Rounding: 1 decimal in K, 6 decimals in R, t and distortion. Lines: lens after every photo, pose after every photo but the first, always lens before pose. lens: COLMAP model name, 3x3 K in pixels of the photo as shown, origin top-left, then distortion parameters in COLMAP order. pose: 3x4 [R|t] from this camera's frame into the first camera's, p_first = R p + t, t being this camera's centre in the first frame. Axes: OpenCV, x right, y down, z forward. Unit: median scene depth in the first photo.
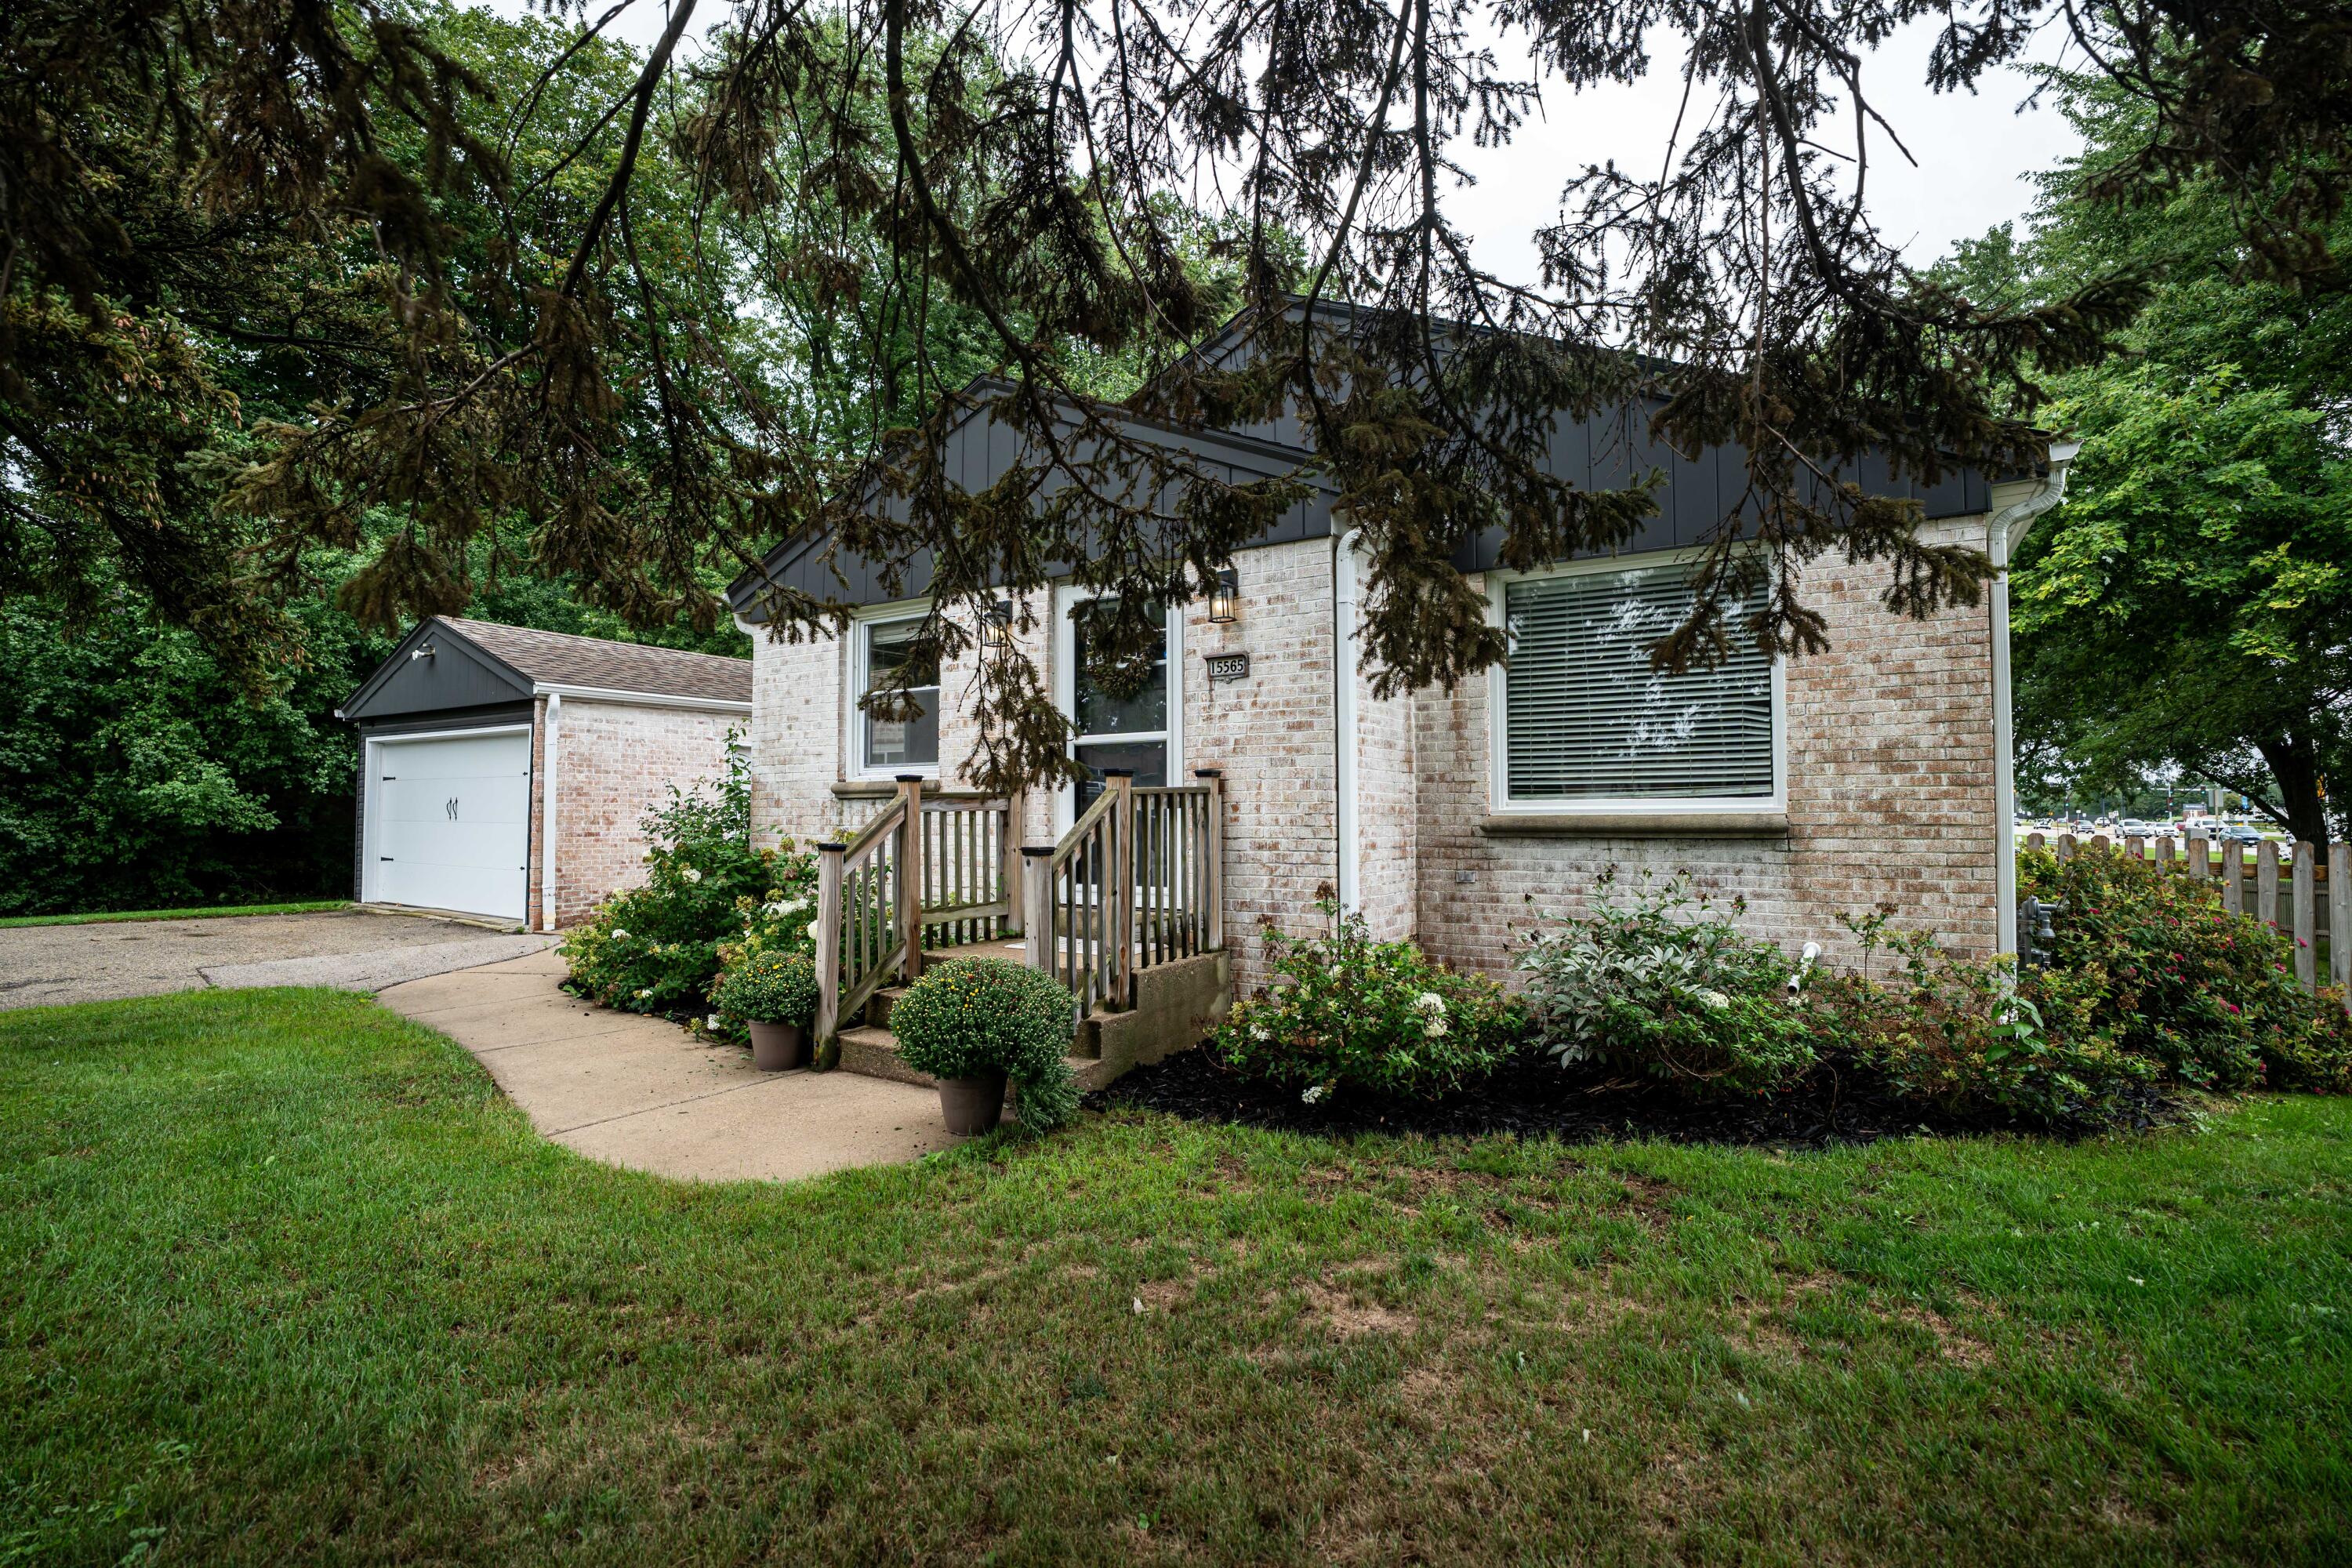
lens RADIAL K [[1093.9, 0, 1176.3], [0, 1093.9, 783.5], [0, 0, 1]] dist [-0.019253, -0.000240]
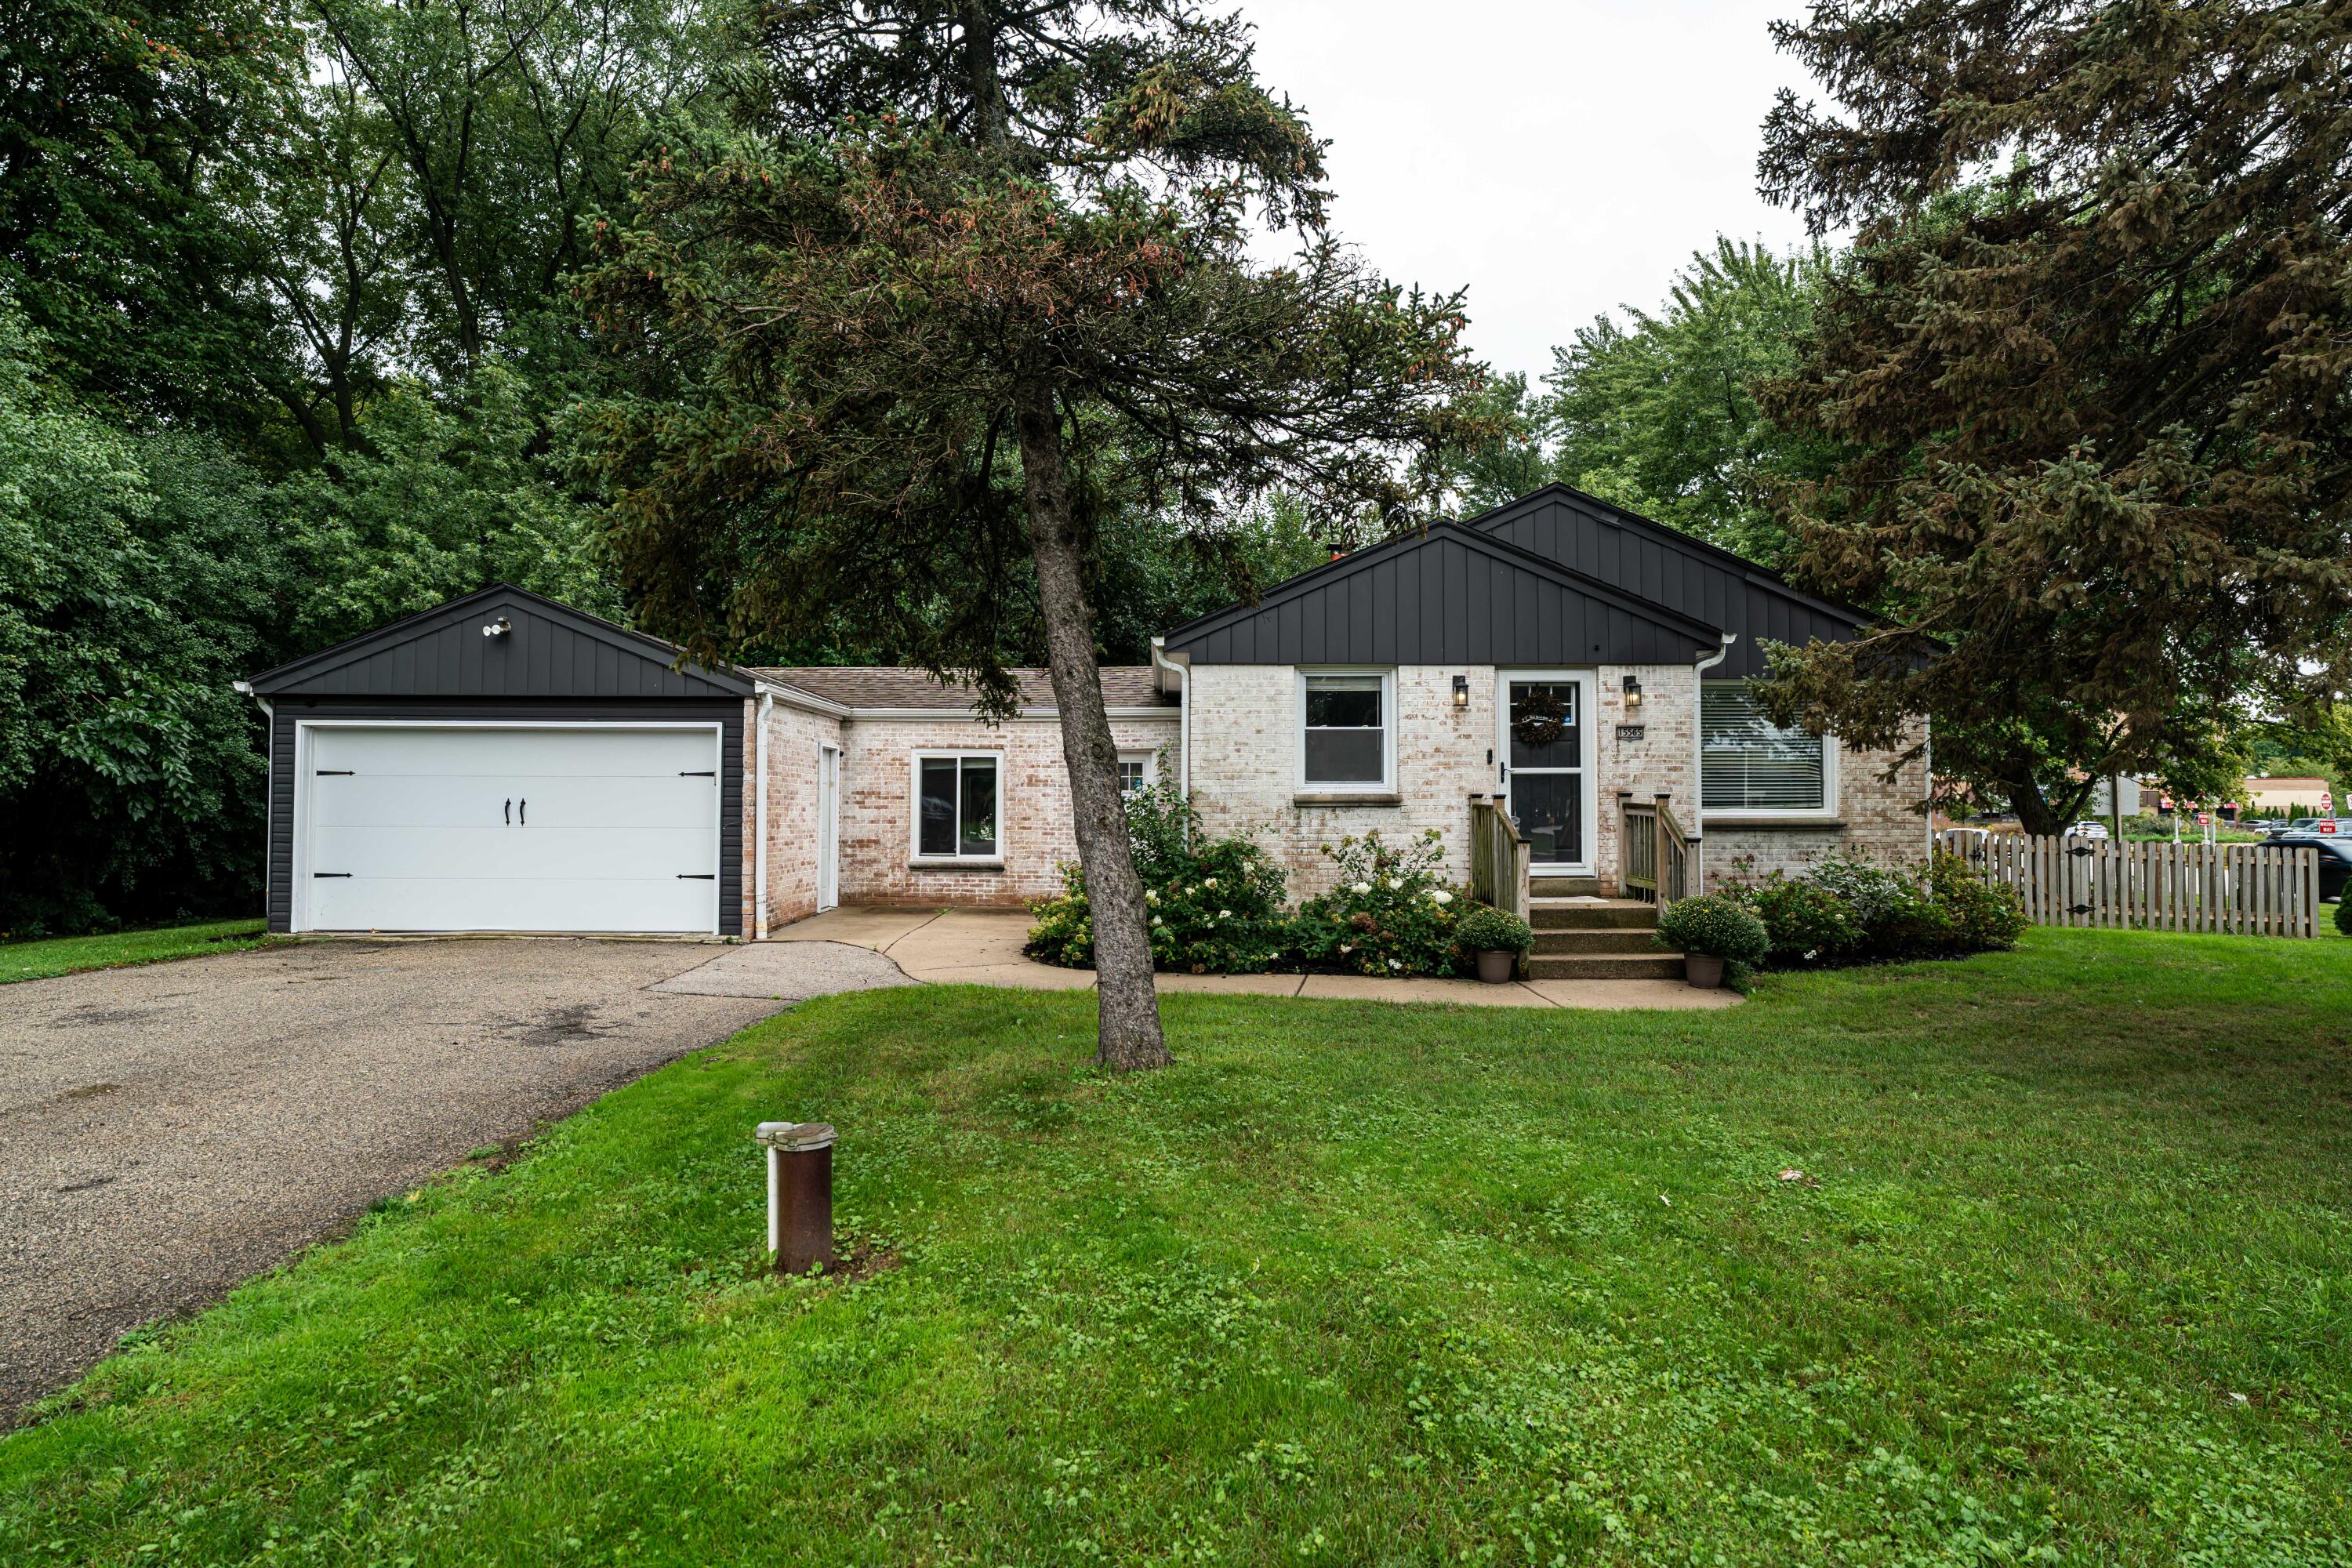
lens RADIAL K [[1209.1, 0, 1175.7], [0, 1209.1, 780.4], [0, 0, 1]] dist [0.031940, 0.000394]
pose [[0.848850, 0.011248, 0.528514, -1.547820], [-0.015088, 0.999882, 0.002954, -0.026191], [-0.528418, -0.010482, 0.848919, -0.238882]]
